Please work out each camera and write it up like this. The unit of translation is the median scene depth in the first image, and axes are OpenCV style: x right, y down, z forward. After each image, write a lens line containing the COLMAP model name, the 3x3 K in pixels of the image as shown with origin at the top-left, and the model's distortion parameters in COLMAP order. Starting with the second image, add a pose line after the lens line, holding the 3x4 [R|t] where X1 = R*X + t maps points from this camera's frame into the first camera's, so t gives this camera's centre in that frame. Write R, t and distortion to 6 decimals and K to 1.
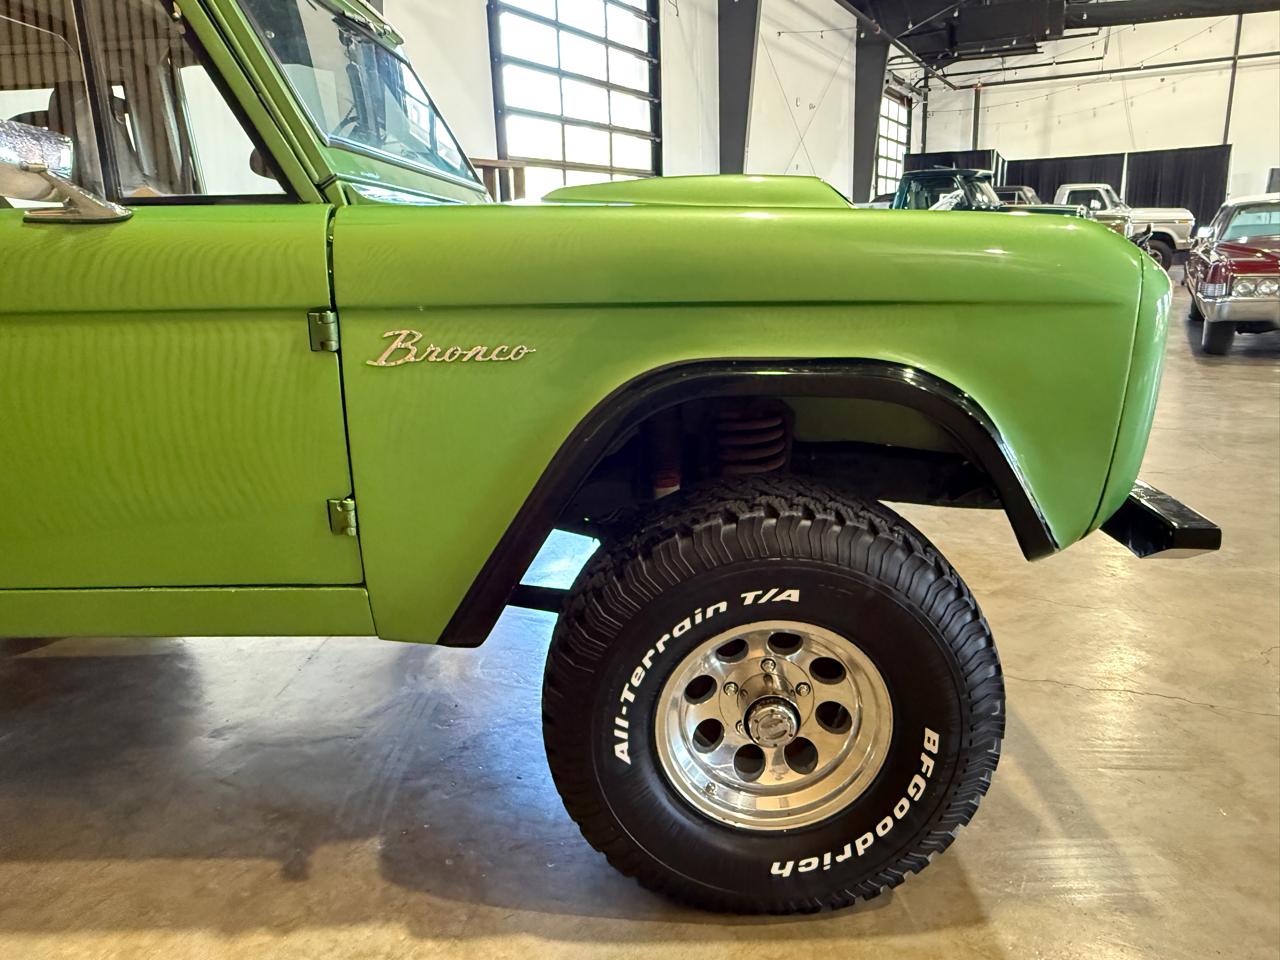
lens RADIAL K [[920.1, 0, 640.0], [0, 920.1, 480.0], [0, 0, 1]] dist [-0.007516, -0.002576]
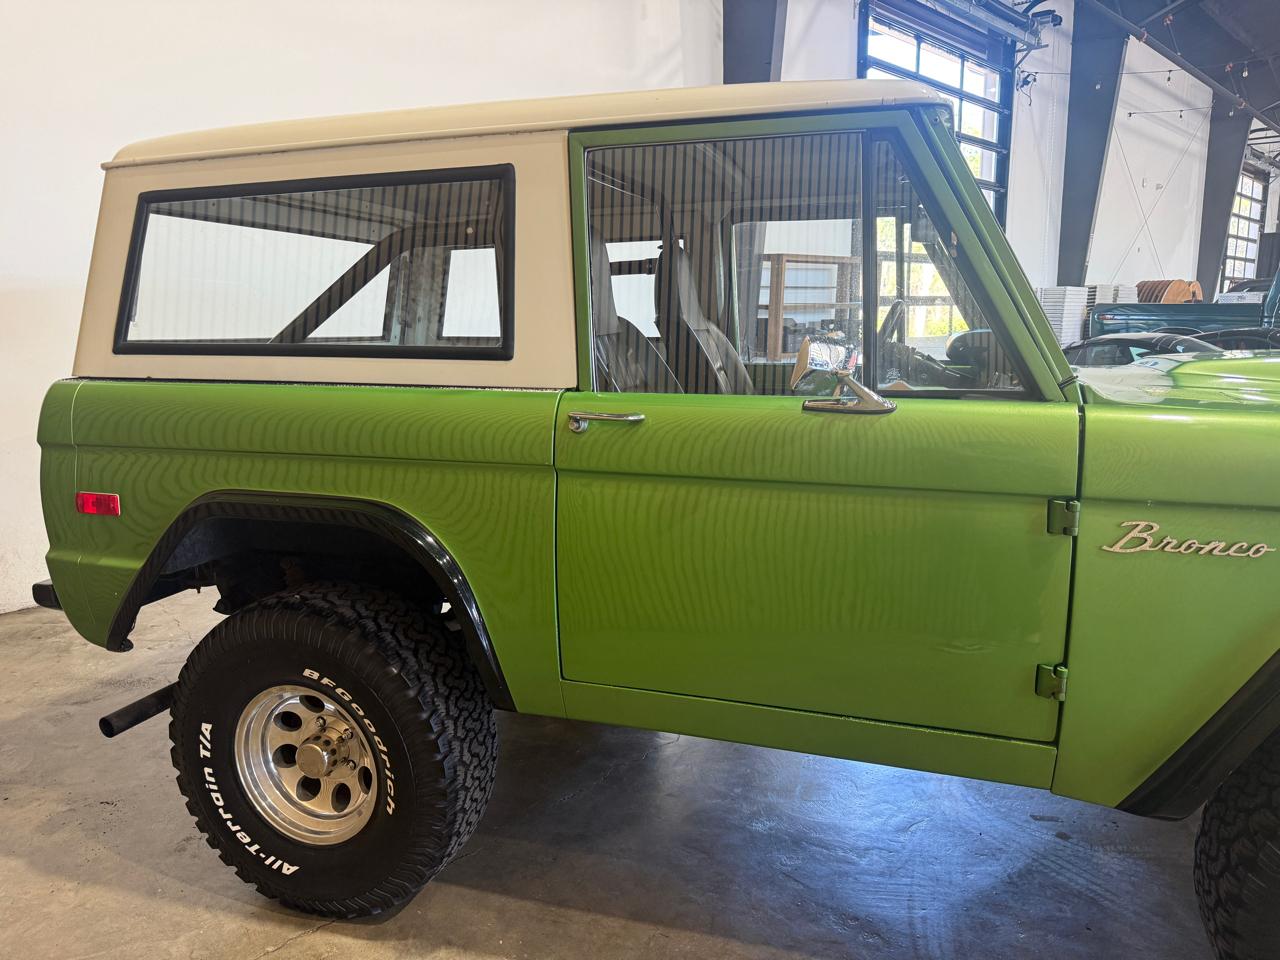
lens RADIAL K [[906.6, 0, 641.5], [0, 906.6, 476.2], [0, 0, 1]] dist [0.042086, -0.048012]
pose [[0.958531, 0.065568, -0.277345, -0.472967], [-0.086367, 0.994241, -0.063442, -0.085730], [0.271588, 0.084764, 0.958674, -0.187678]]
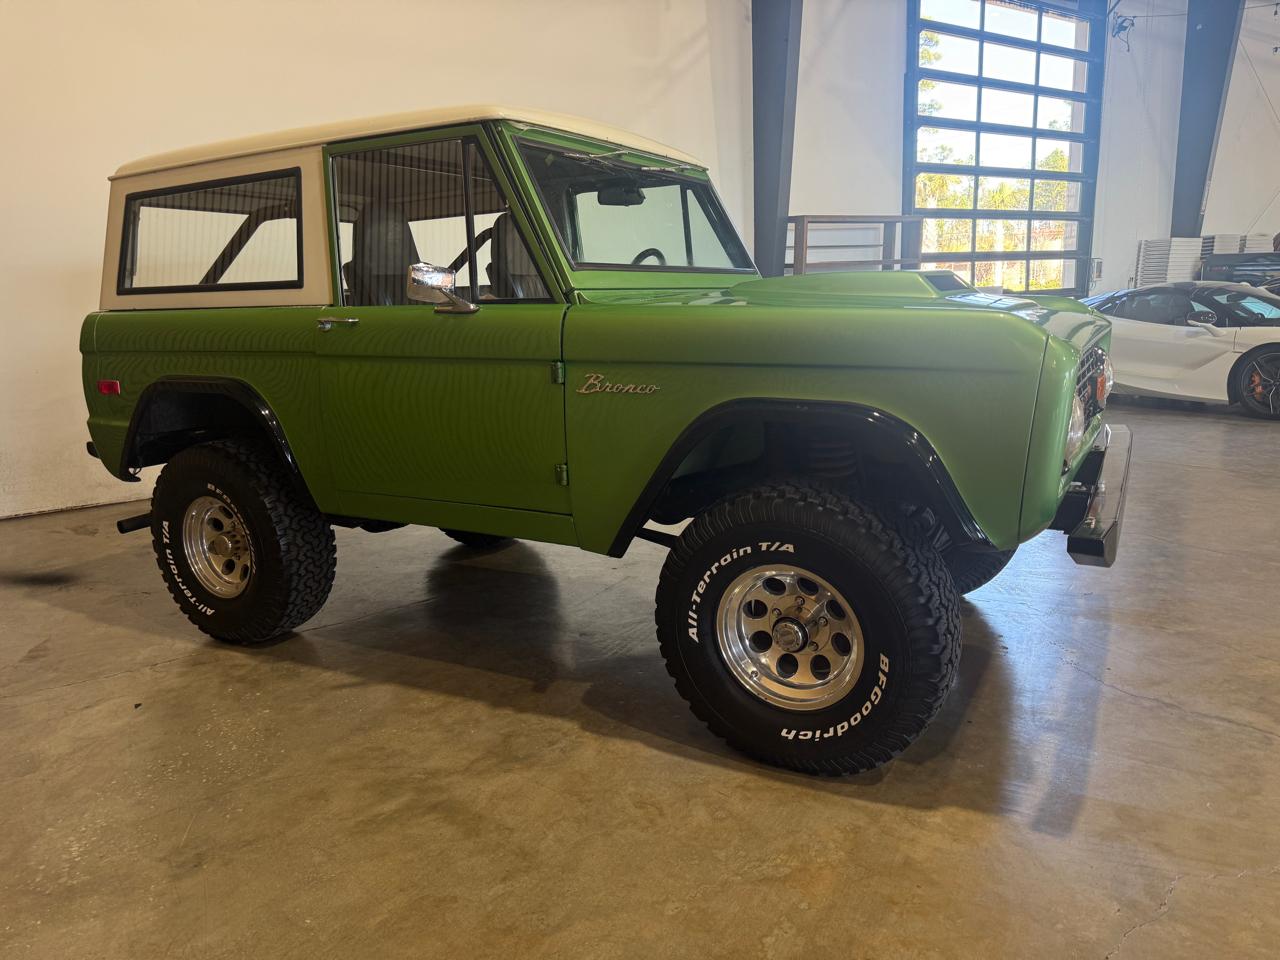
lens RADIAL K [[894.2, 0, 633.4], [0, 894.2, 479.8], [0, 0, 1]] dist [0.099164, -0.131843]
pose [[0.878715, 0.092062, -0.468386, 0.586609], [-0.109248, 0.993968, -0.009587, 0.047952], [0.464678, 0.059595, 0.883472, -0.458980]]
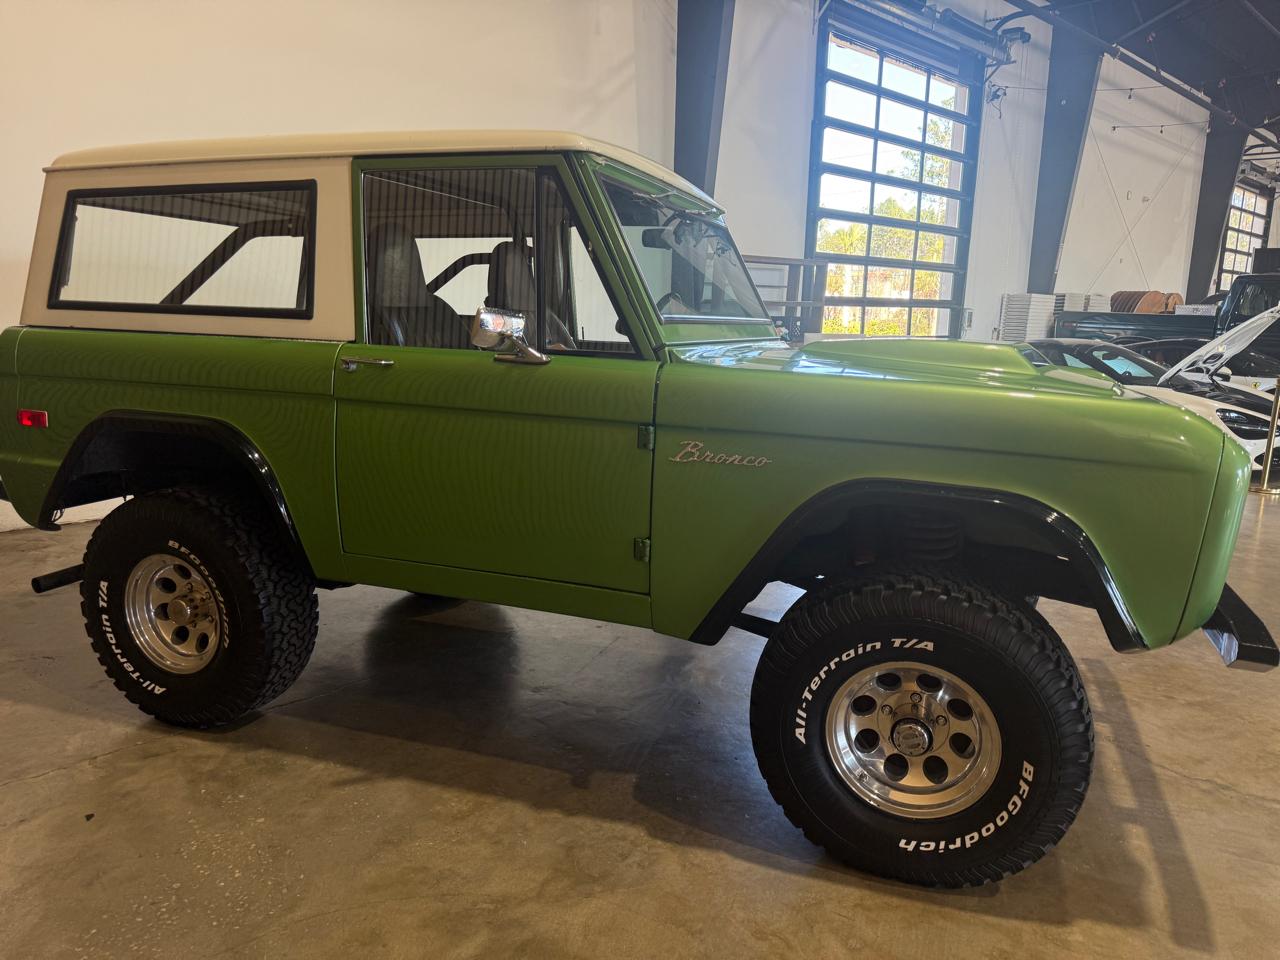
lens RADIAL K [[901.6, 0, 635.4], [0, 901.6, 480.7], [0, 0, 1]] dist [0.041457, -0.038623]
pose [[0.944196, 0.108464, -0.311013, 0.133293], [-0.129586, 0.990405, -0.048008, -0.003792], [0.302822, 0.085632, 0.949192, -0.478237]]
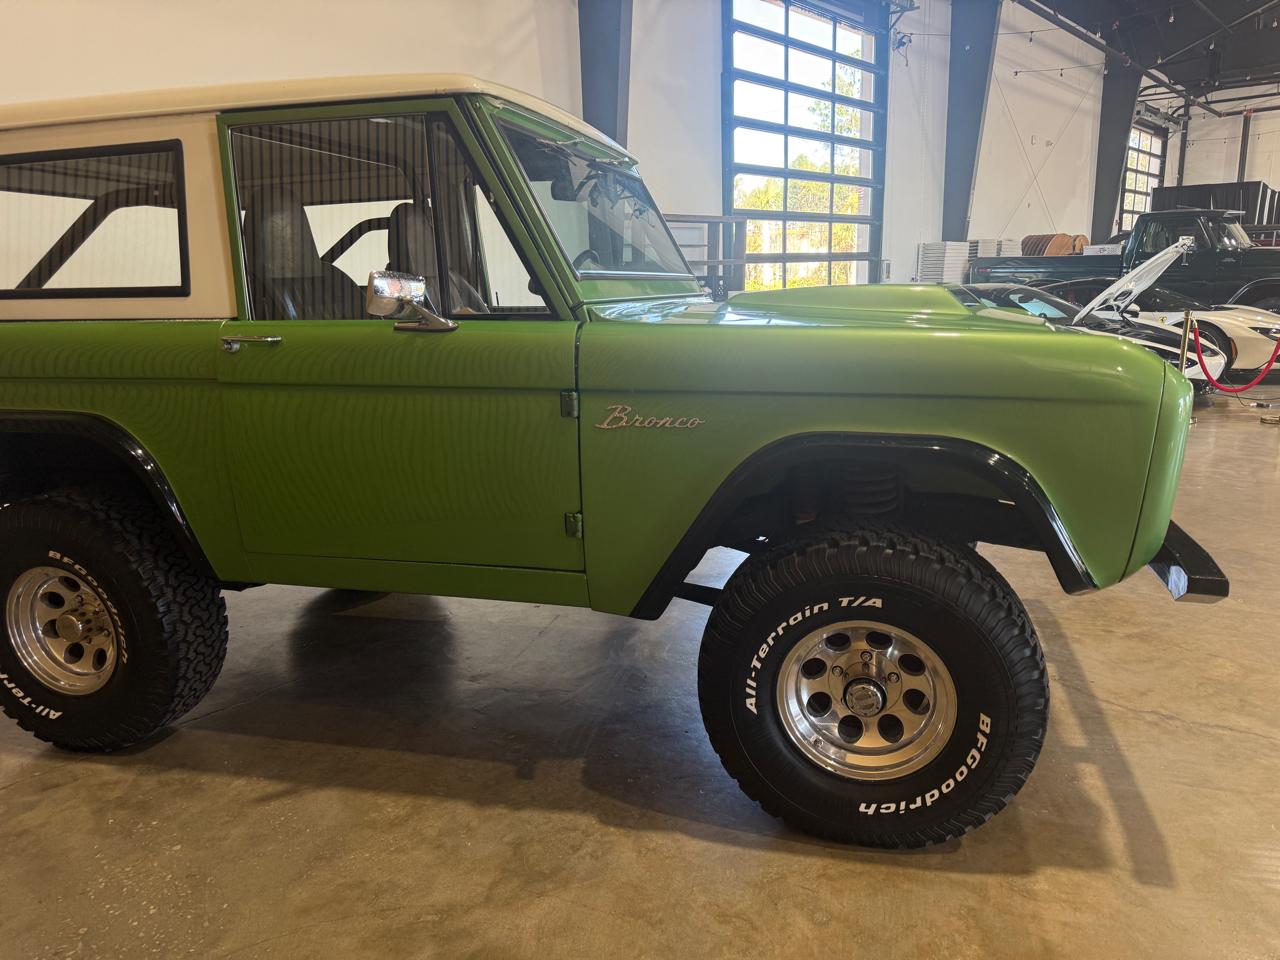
lens RADIAL K [[902.2, 0, 641.1], [0, 902.2, 482.7], [0, 0, 1]] dist [0.049581, -0.054420]
pose [[0.971165, 0.054046, -0.232202, 0.115417], [-0.060265, 0.997987, -0.019765, -0.006896], [0.230667, 0.033189, 0.972467, -0.387288]]
